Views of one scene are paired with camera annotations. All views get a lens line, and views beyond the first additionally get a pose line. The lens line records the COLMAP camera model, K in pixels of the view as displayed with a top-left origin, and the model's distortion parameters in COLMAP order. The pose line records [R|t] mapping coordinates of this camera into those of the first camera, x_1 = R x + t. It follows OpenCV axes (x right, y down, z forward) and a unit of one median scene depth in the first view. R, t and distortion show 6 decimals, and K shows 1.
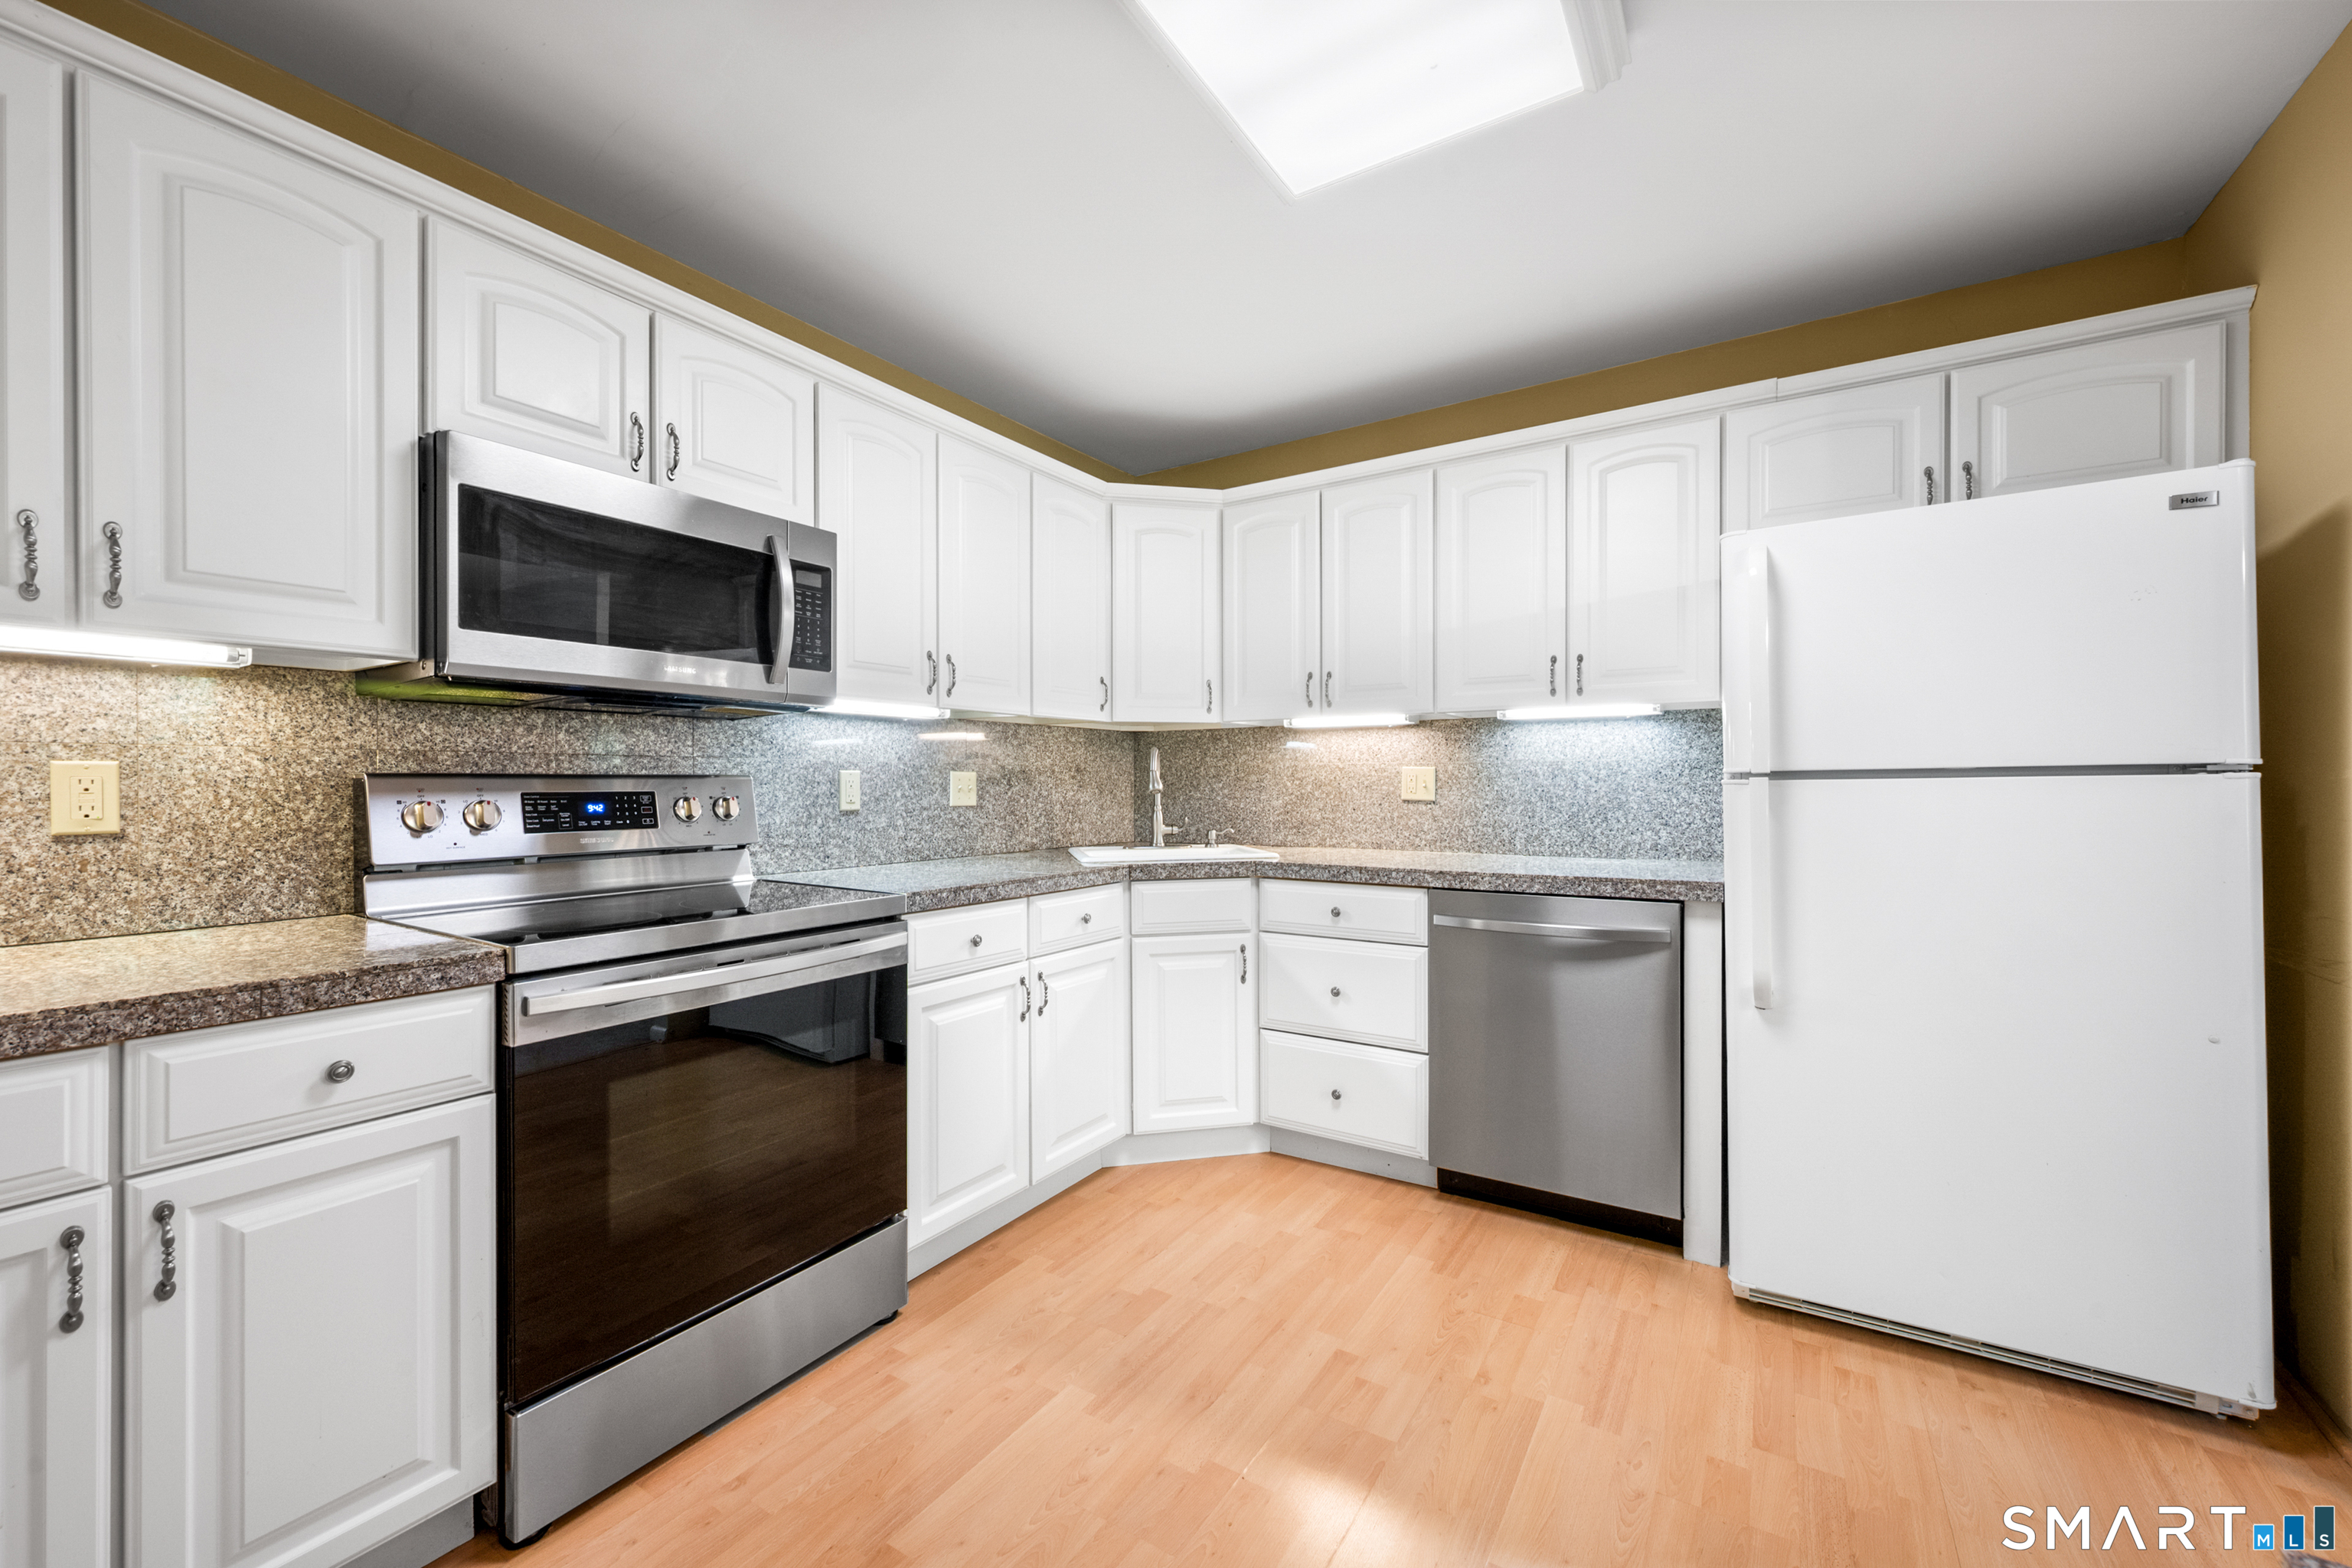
lens RADIAL K [[950.2, 0, 1176.0], [0, 950.2, 784.0], [0, 0, 1]] dist [0.023850, 0.000676]
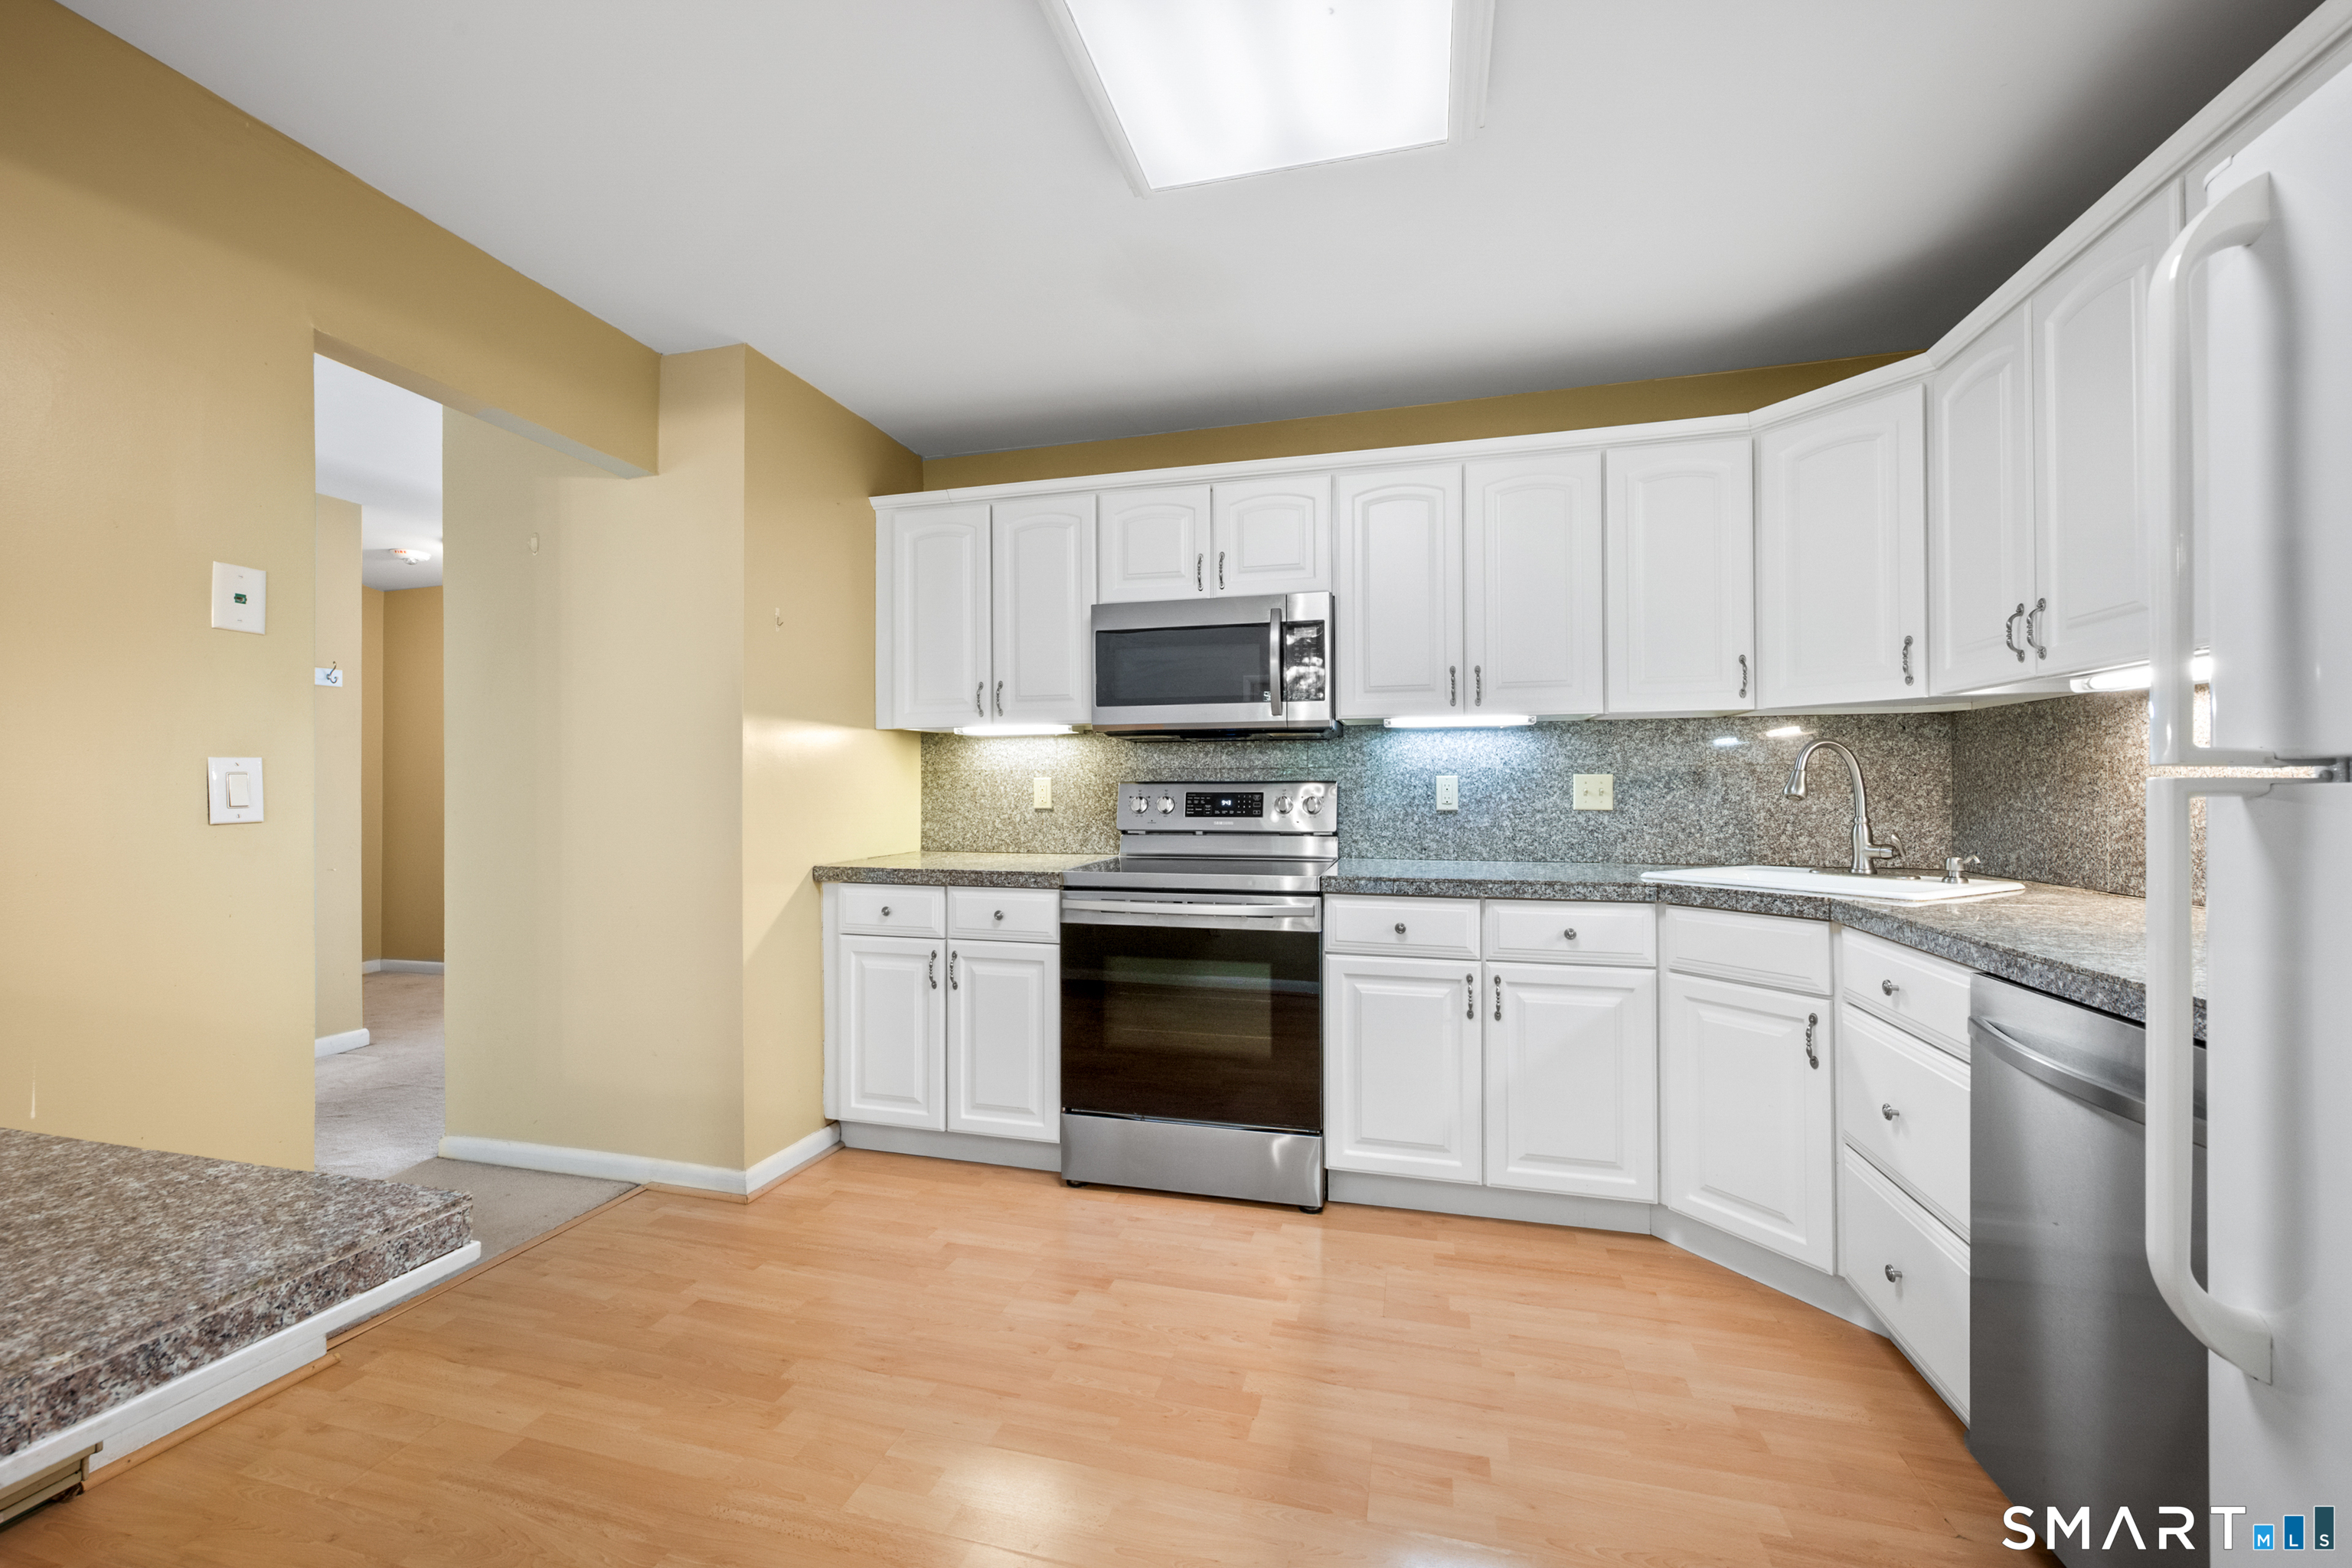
lens RADIAL K [[950.2, 0, 1176.0], [0, 950.2, 784.0], [0, 0, 1]] dist [0.023850, 0.000676]
pose [[0.295328, -0.002037, -0.955394, 0.728133], [0.000923, 0.999998, -0.001846, -0.002283], [0.955395, -0.000336, 0.295330, 0.393391]]
